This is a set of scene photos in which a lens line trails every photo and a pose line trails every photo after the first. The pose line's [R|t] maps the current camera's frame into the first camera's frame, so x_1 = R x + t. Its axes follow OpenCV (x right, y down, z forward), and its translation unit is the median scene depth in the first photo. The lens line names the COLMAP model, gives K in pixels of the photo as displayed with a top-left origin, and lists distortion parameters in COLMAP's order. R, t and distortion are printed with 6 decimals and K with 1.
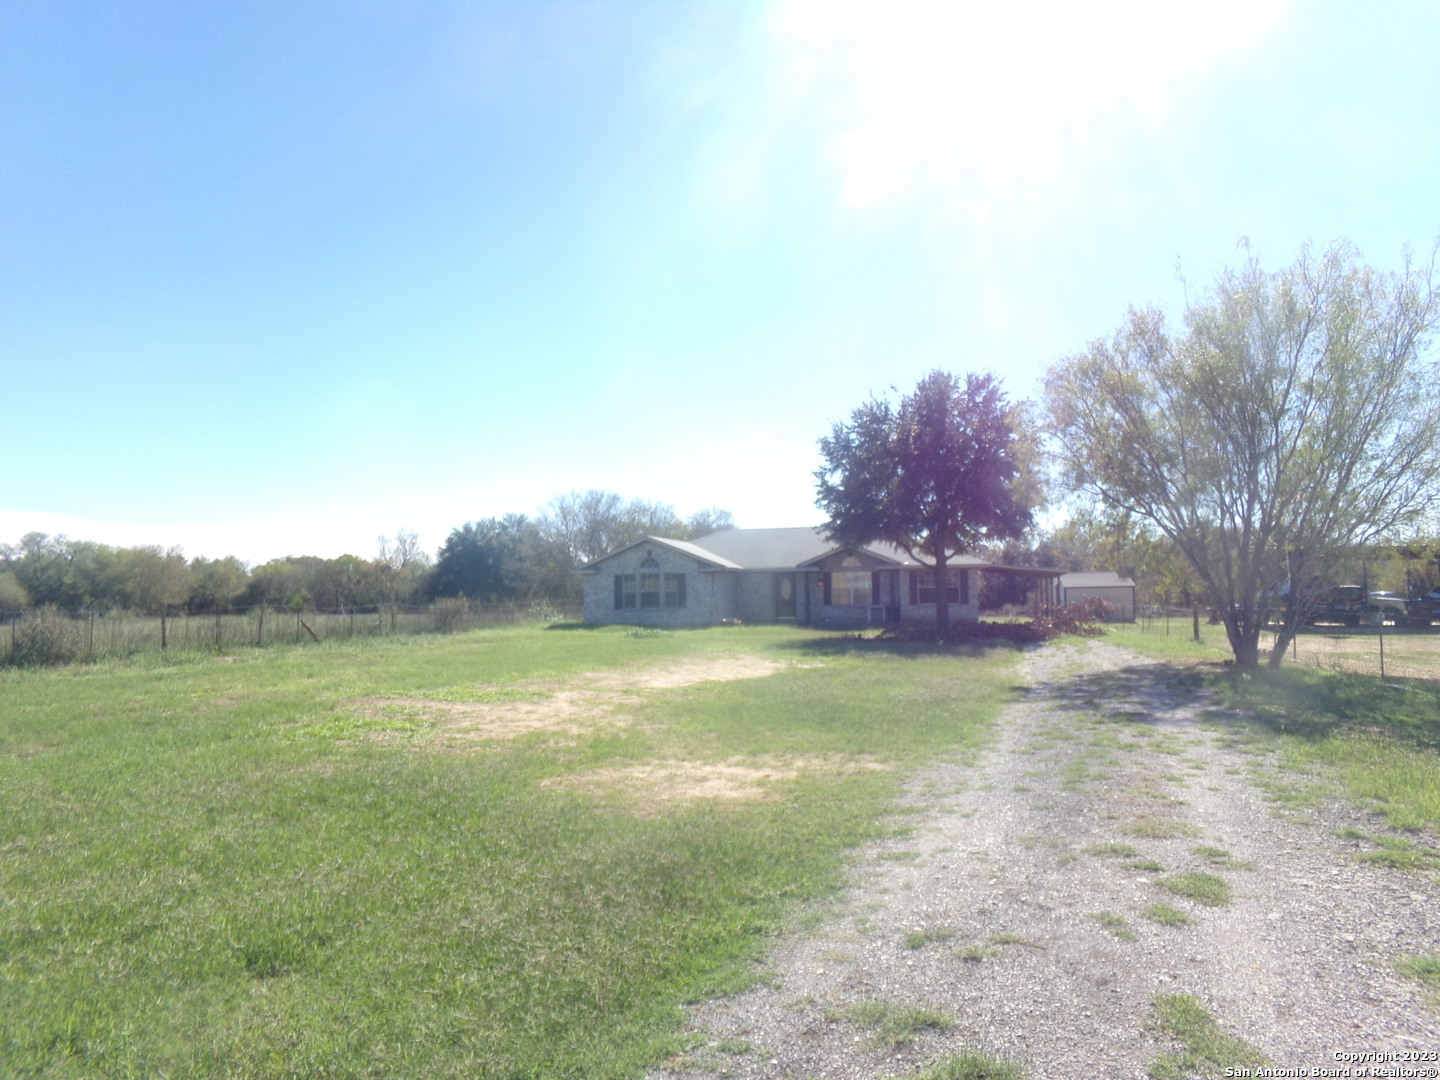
lens RADIAL K [[986.7, 0, 710.7], [0, 986.7, 547.8], [0, 0, 1]] dist [-0.072115, 0.099687]
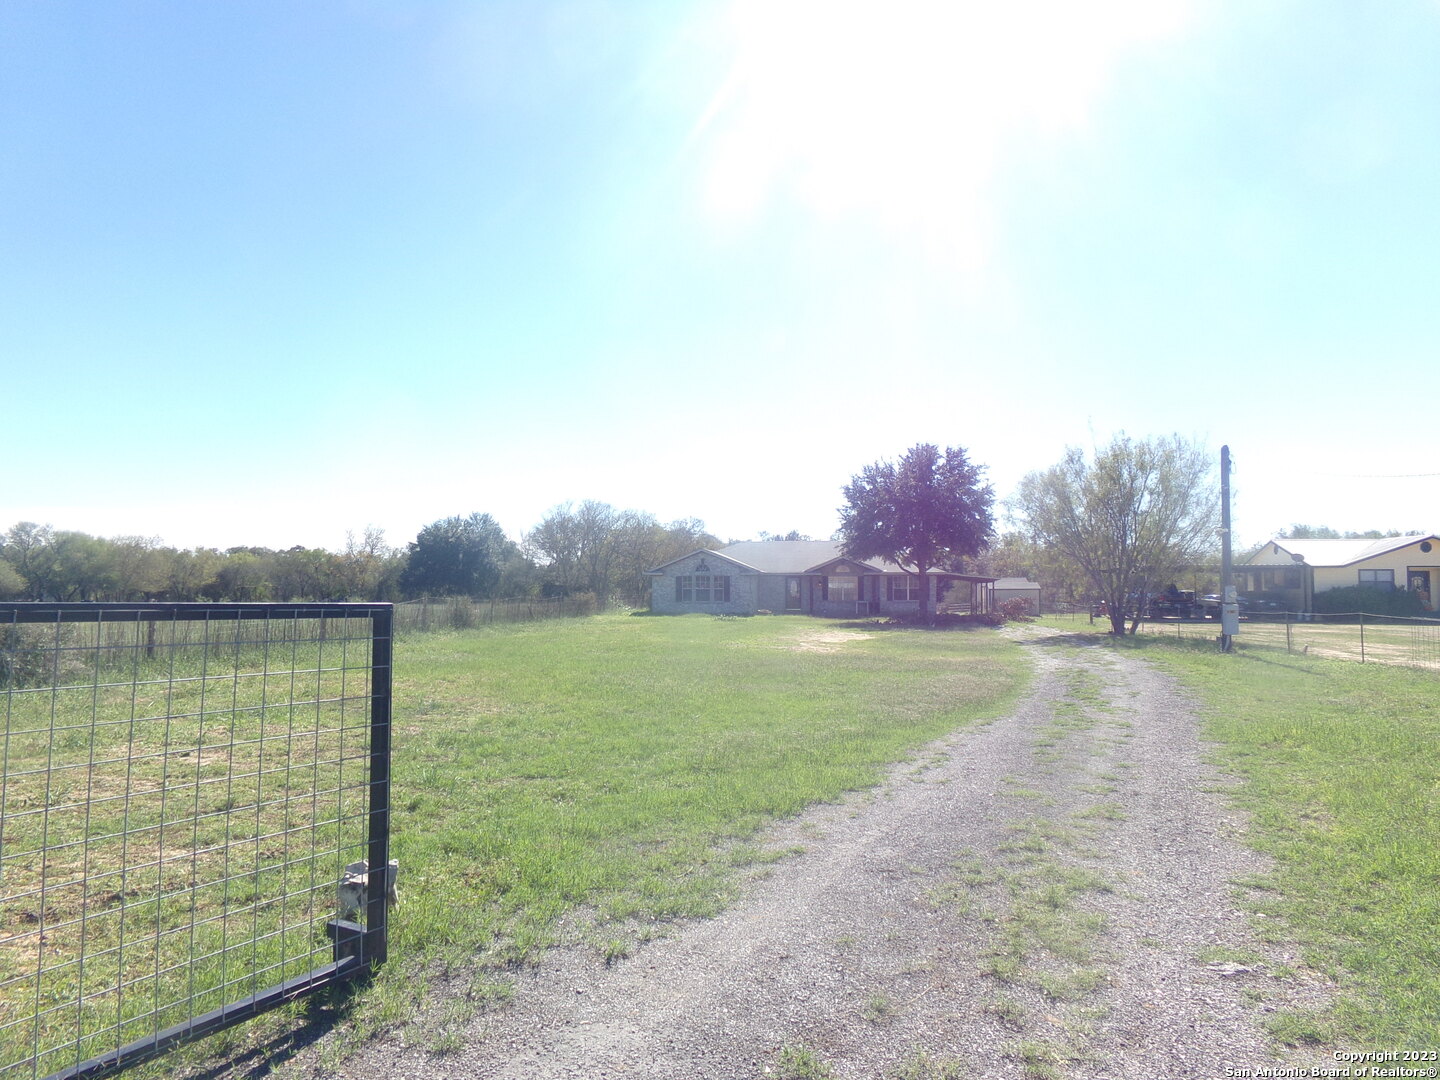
lens RADIAL K [[986.7, 0, 710.7], [0, 986.7, 547.8], [0, 0, 1]] dist [-0.072115, 0.099687]
pose [[0.994588, 0.018026, 0.102325, -0.189946], [-0.018589, 0.999817, 0.004550, -0.018640], [-0.102225, -0.006428, 0.994741, -0.350105]]
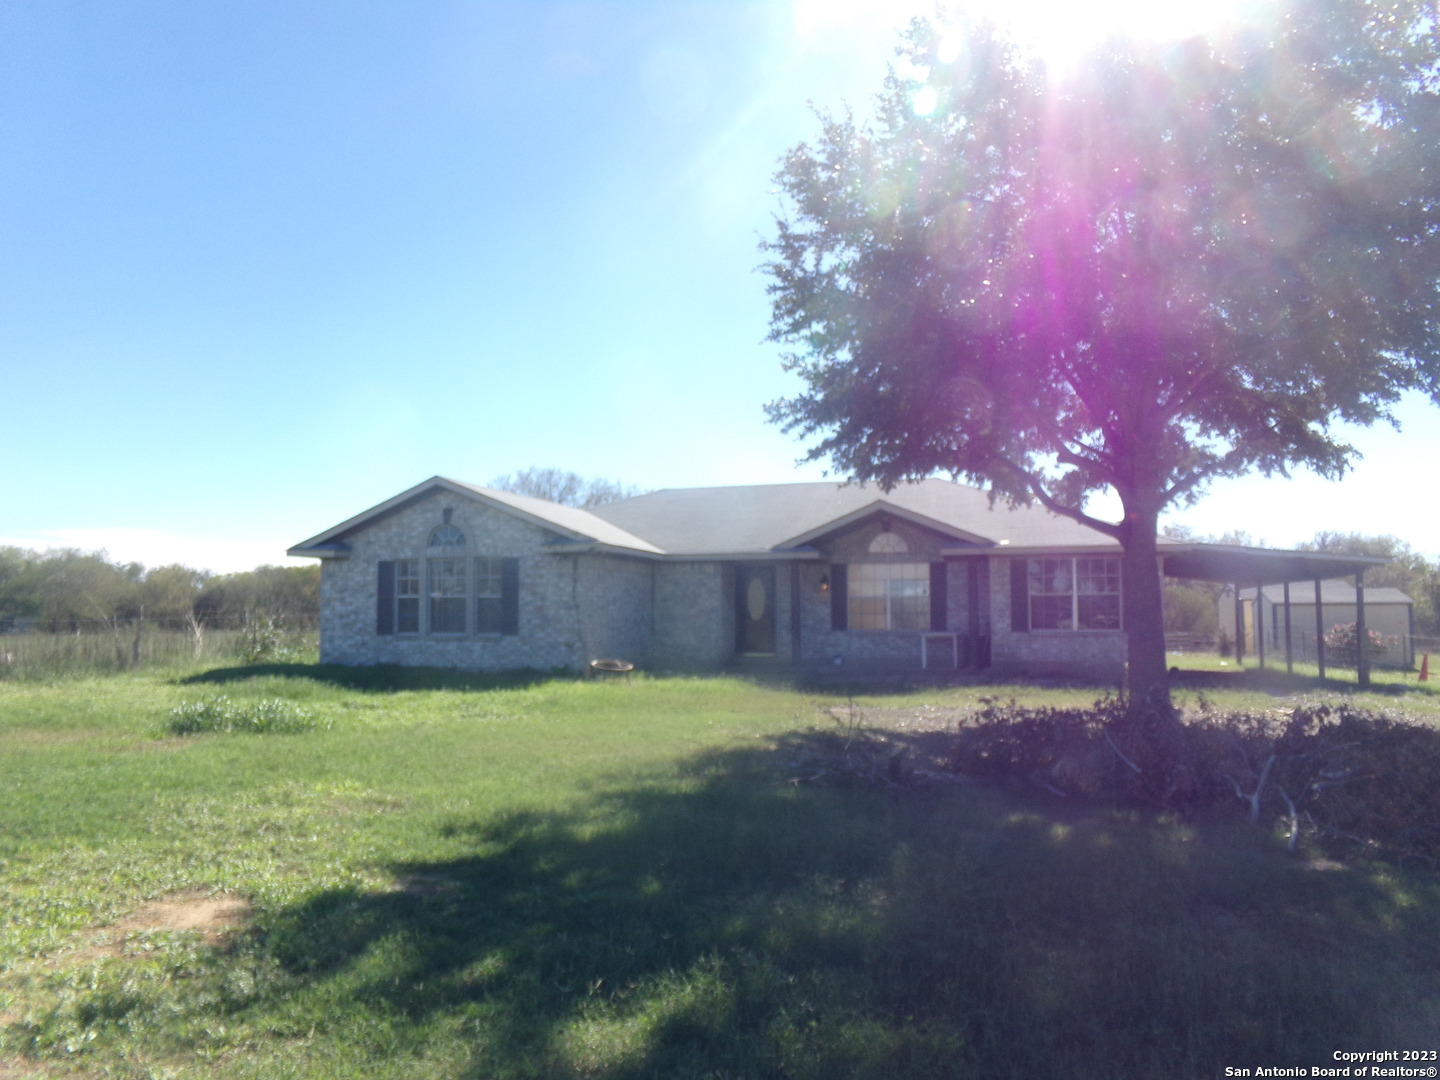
lens RADIAL K [[986.7, 0, 710.7], [0, 986.7, 547.8], [0, 0, 1]] dist [-0.072115, 0.099687]
pose [[0.998600, 0.007330, -0.052391, 0.086084], [-0.008436, 0.999745, -0.020927, 0.029721], [0.052225, 0.021340, 0.998407, 0.542729]]
